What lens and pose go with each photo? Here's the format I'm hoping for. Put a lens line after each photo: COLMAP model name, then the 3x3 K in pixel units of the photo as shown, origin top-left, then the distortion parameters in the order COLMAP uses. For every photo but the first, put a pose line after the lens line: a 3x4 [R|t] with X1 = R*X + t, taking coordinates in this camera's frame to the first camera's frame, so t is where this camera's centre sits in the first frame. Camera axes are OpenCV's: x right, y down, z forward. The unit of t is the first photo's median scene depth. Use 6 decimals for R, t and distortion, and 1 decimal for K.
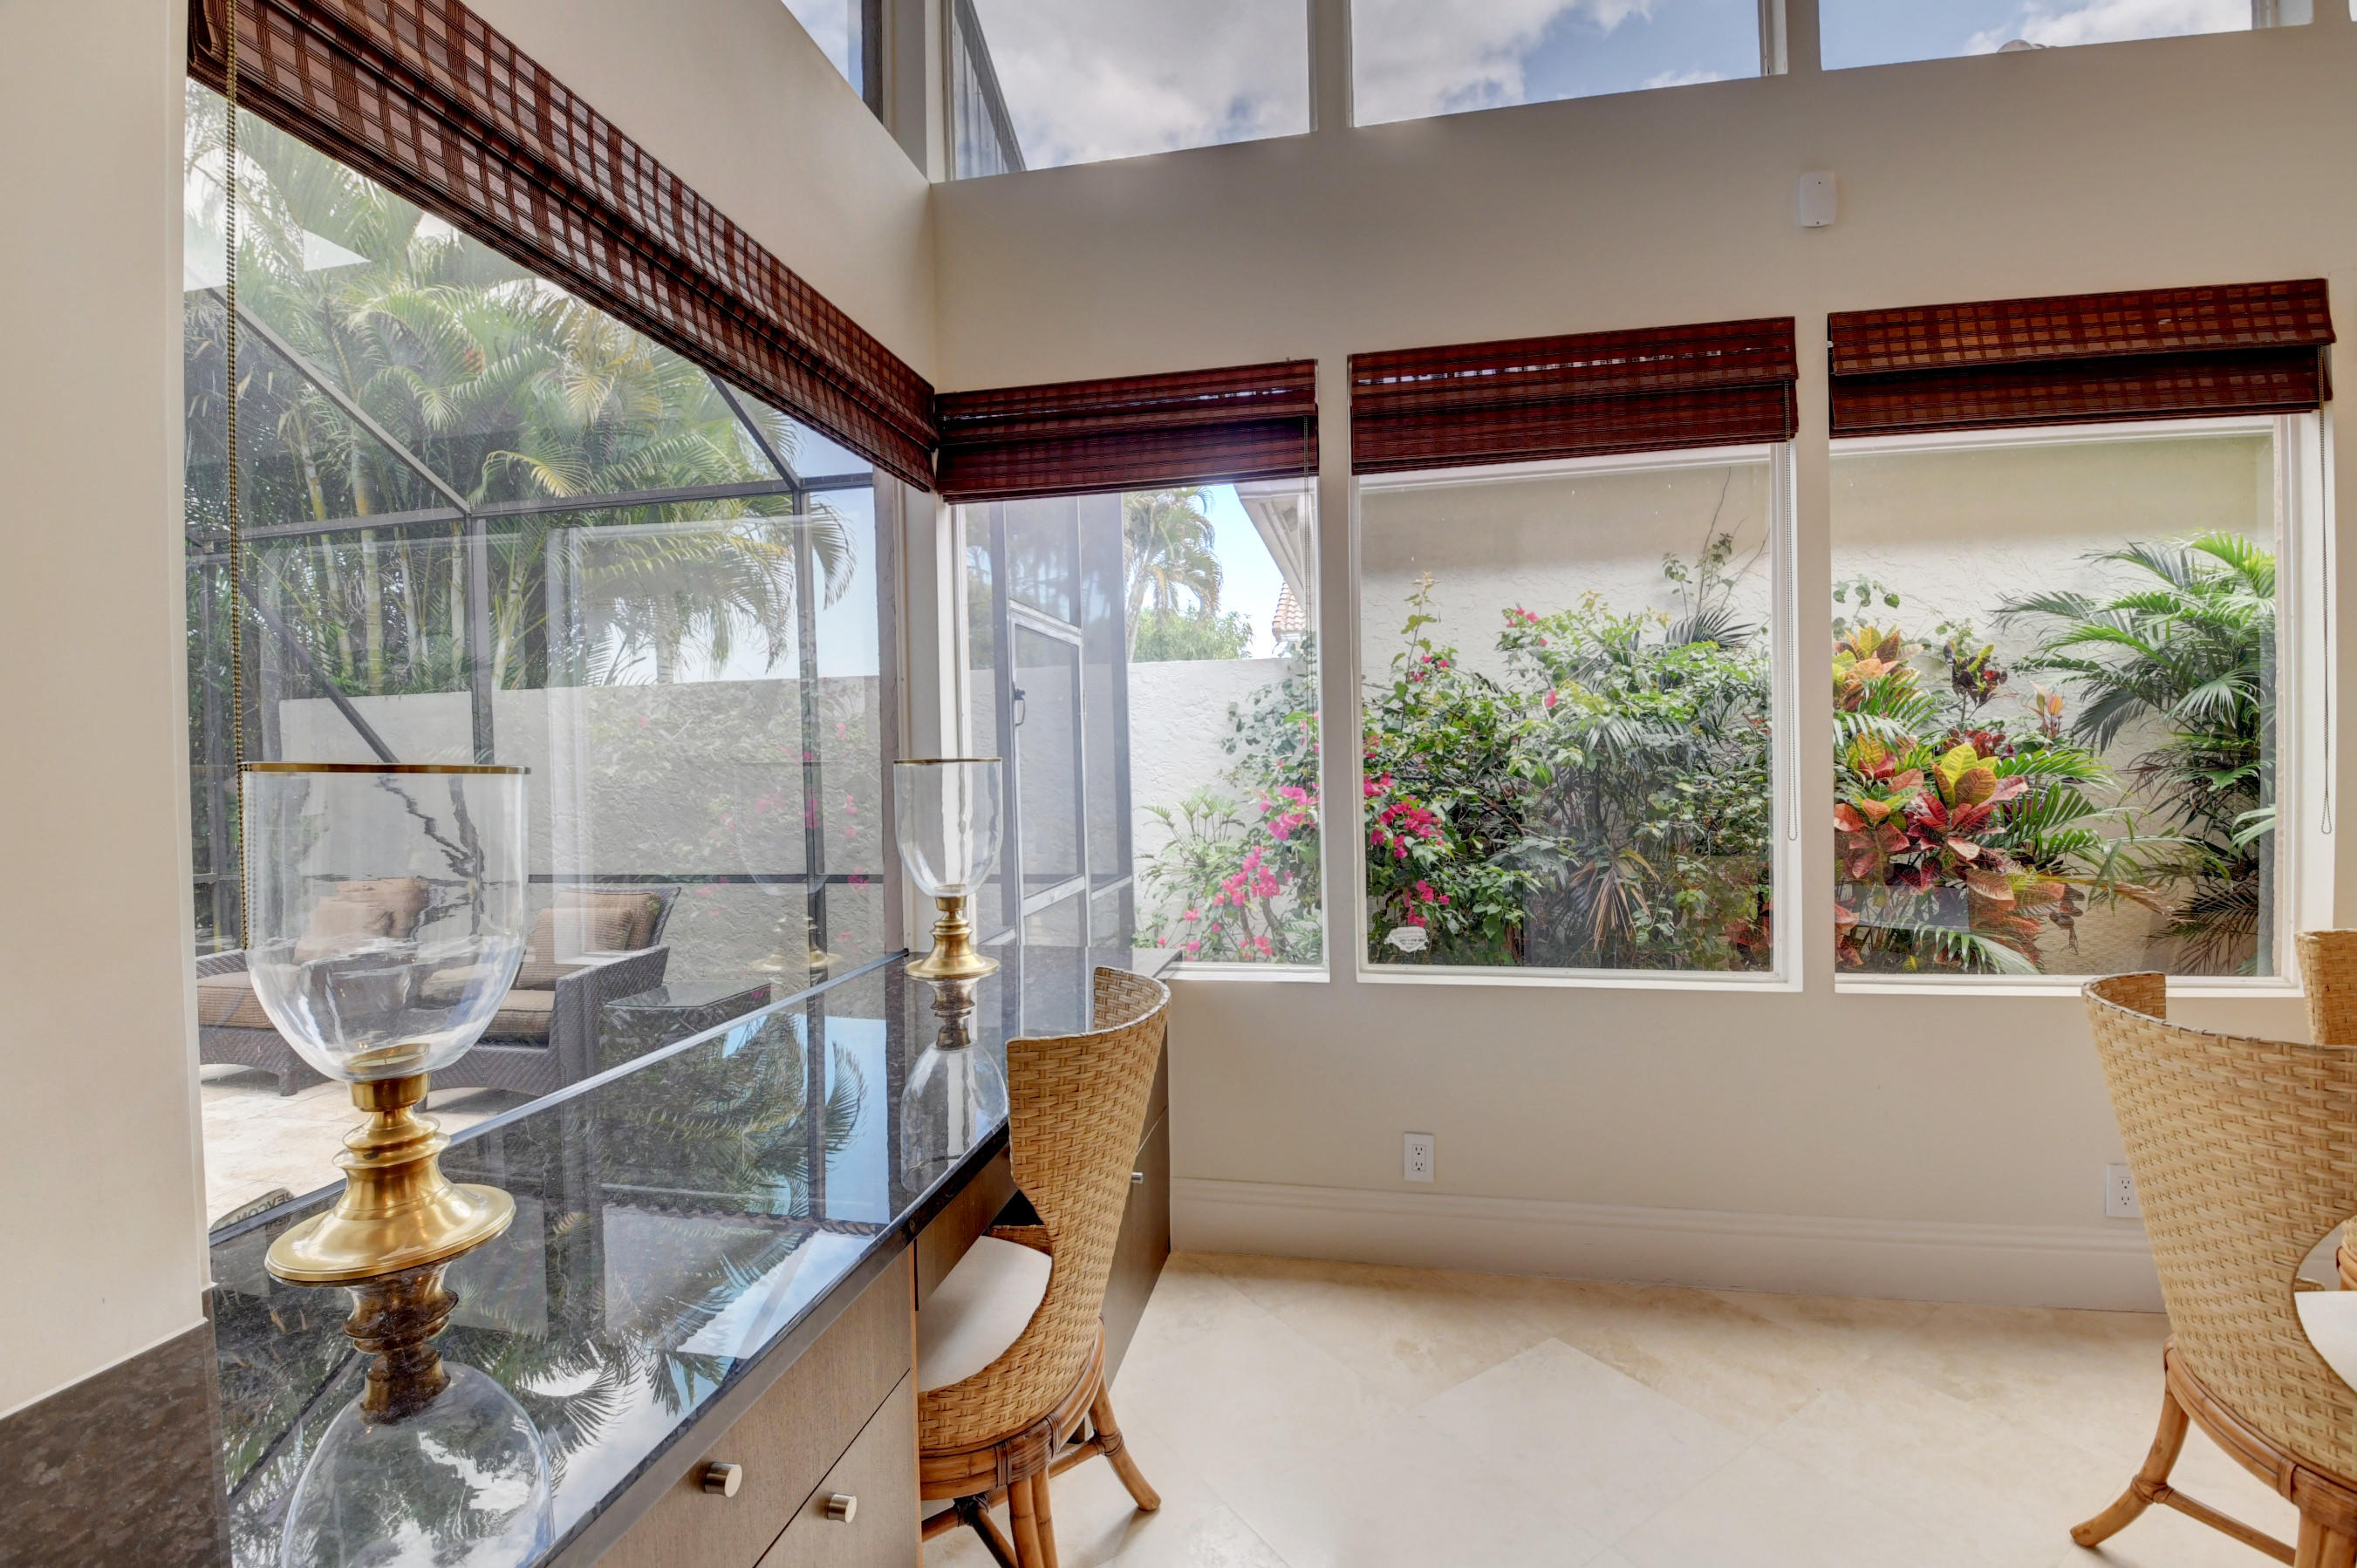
lens RADIAL K [[1035.8, 0, 1174.7], [0, 1035.8, 778.2], [0, 0, 1]] dist [0.022857, -0.033304]
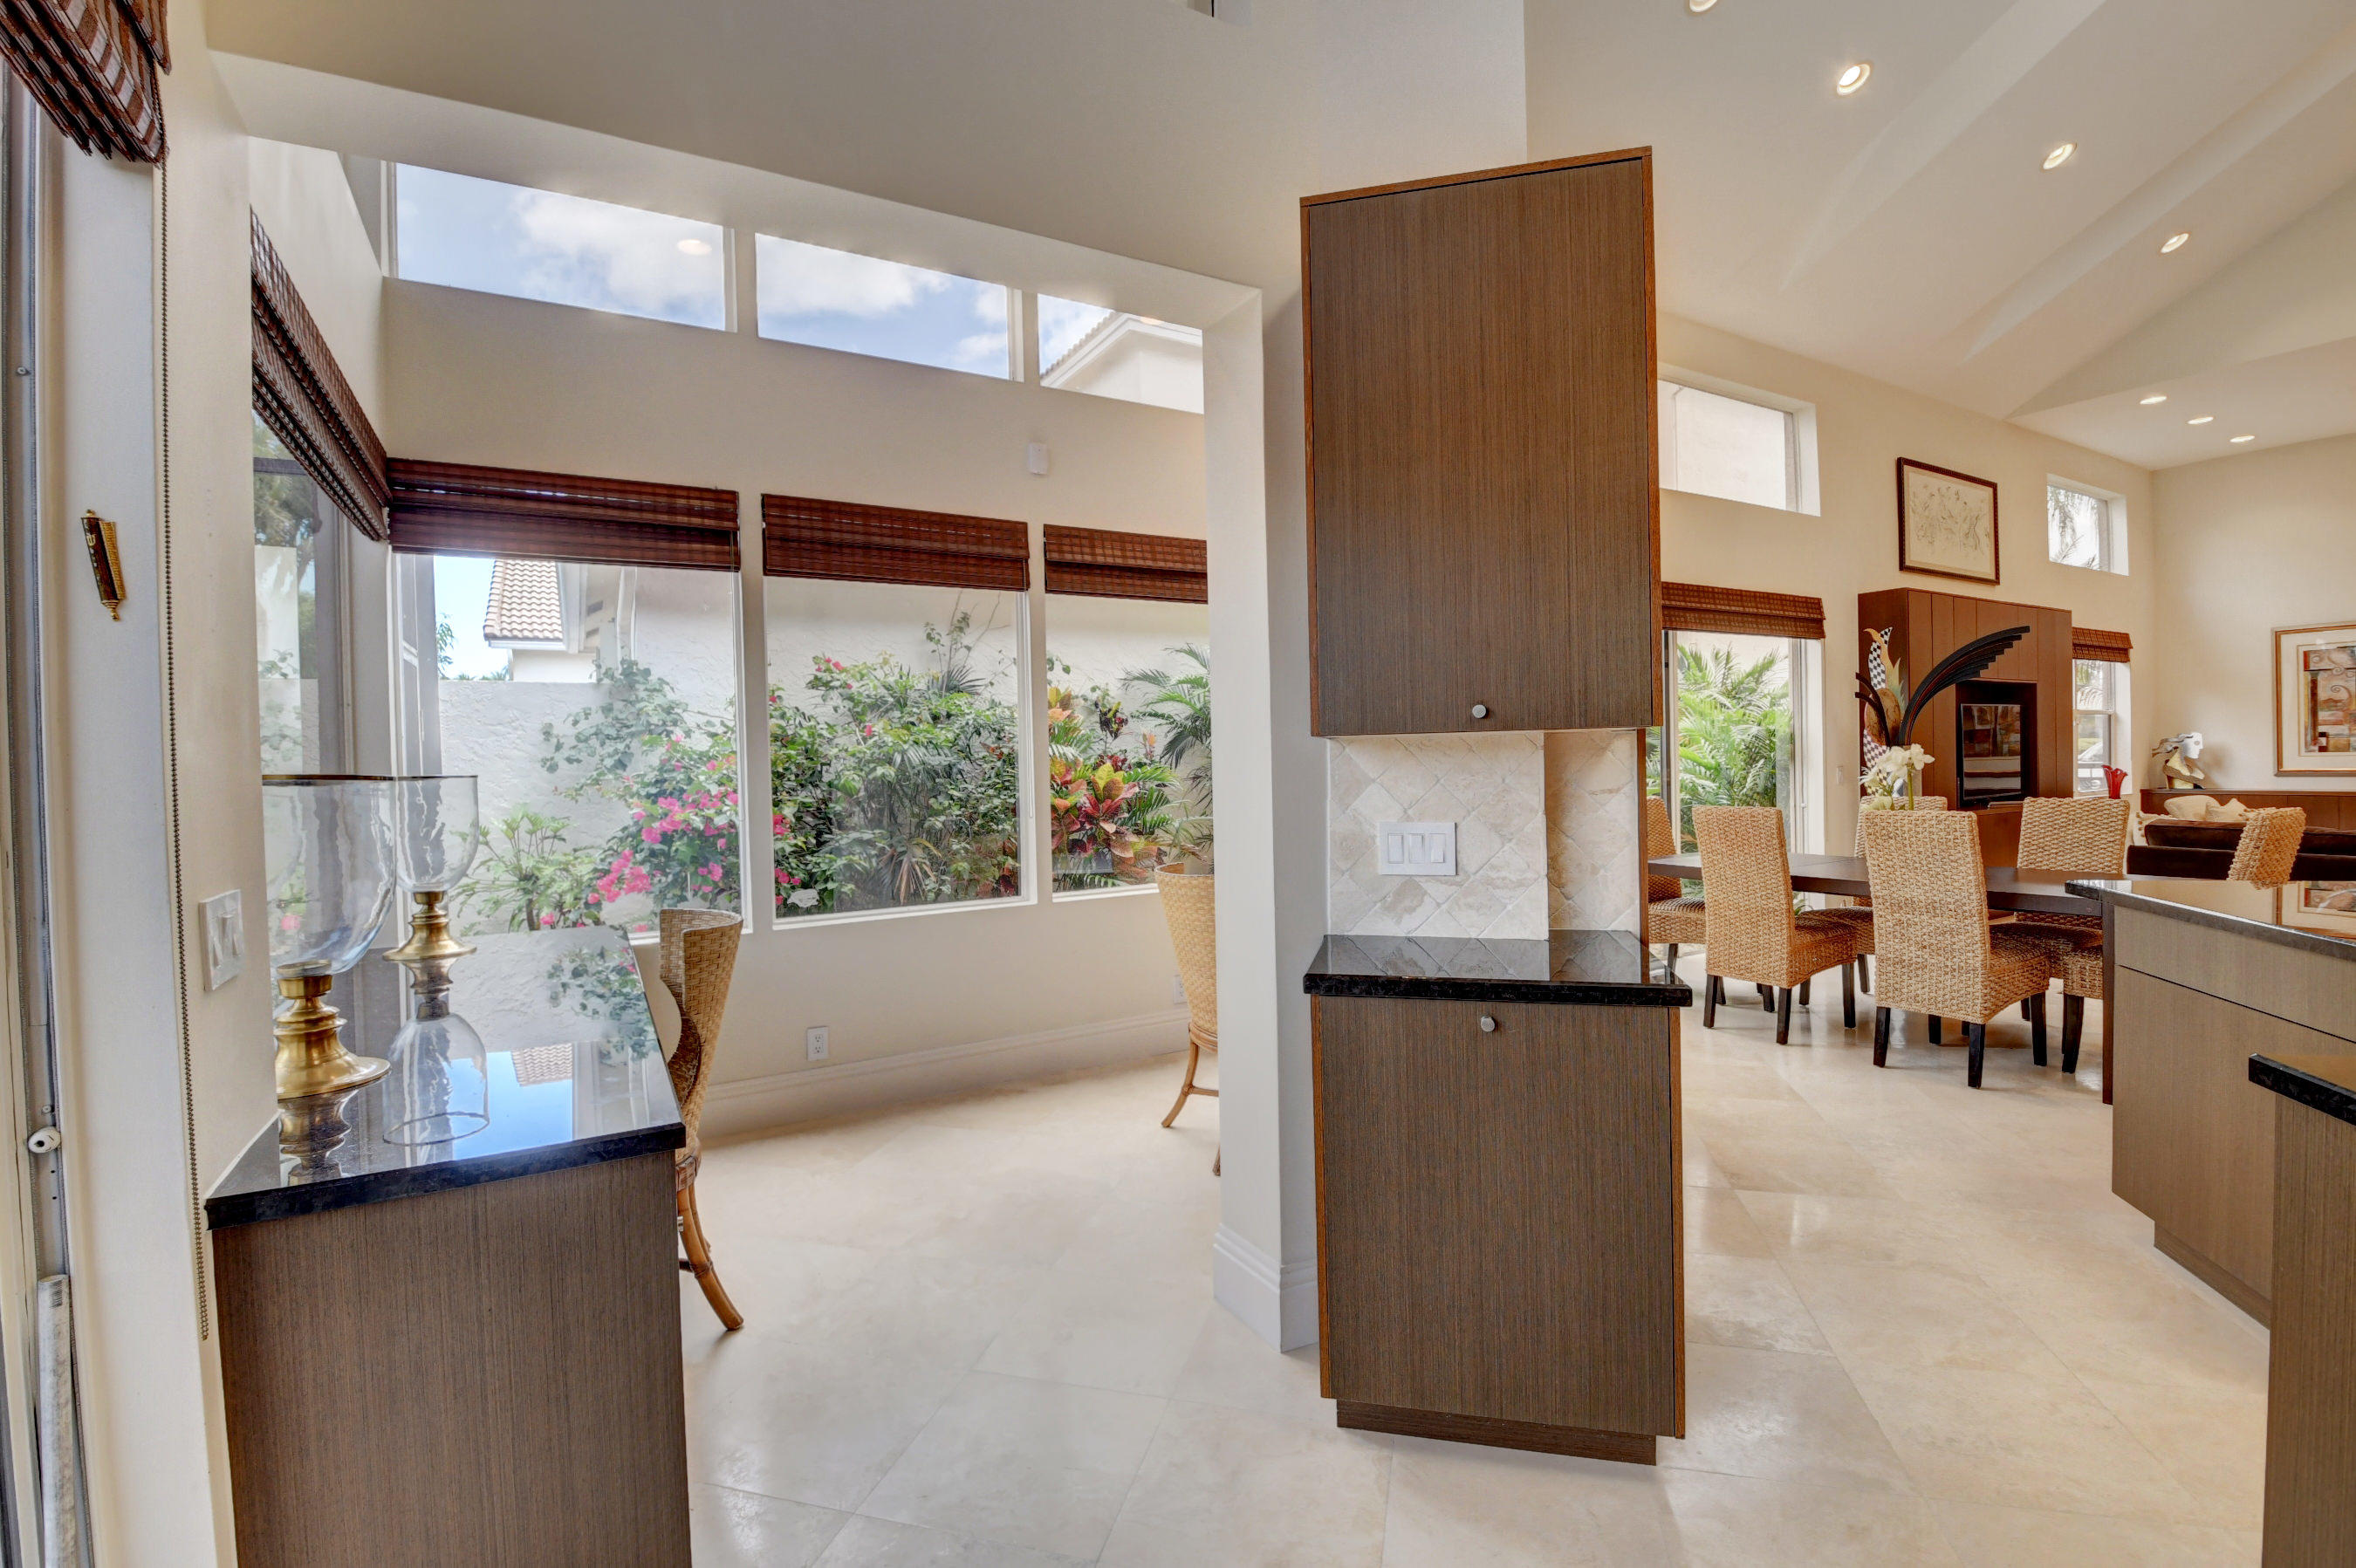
lens RADIAL K [[1084.6, 0, 1246.2], [0, 1084.6, 761.9], [0, 0, 1]] dist [-0.000676, -0.000064]
pose [[0.709891, 0.001701, 0.704310, -0.287515], [0.022210, 0.999446, -0.024800, 0.011710], [-0.703962, 0.033248, 0.709459, -0.366790]]
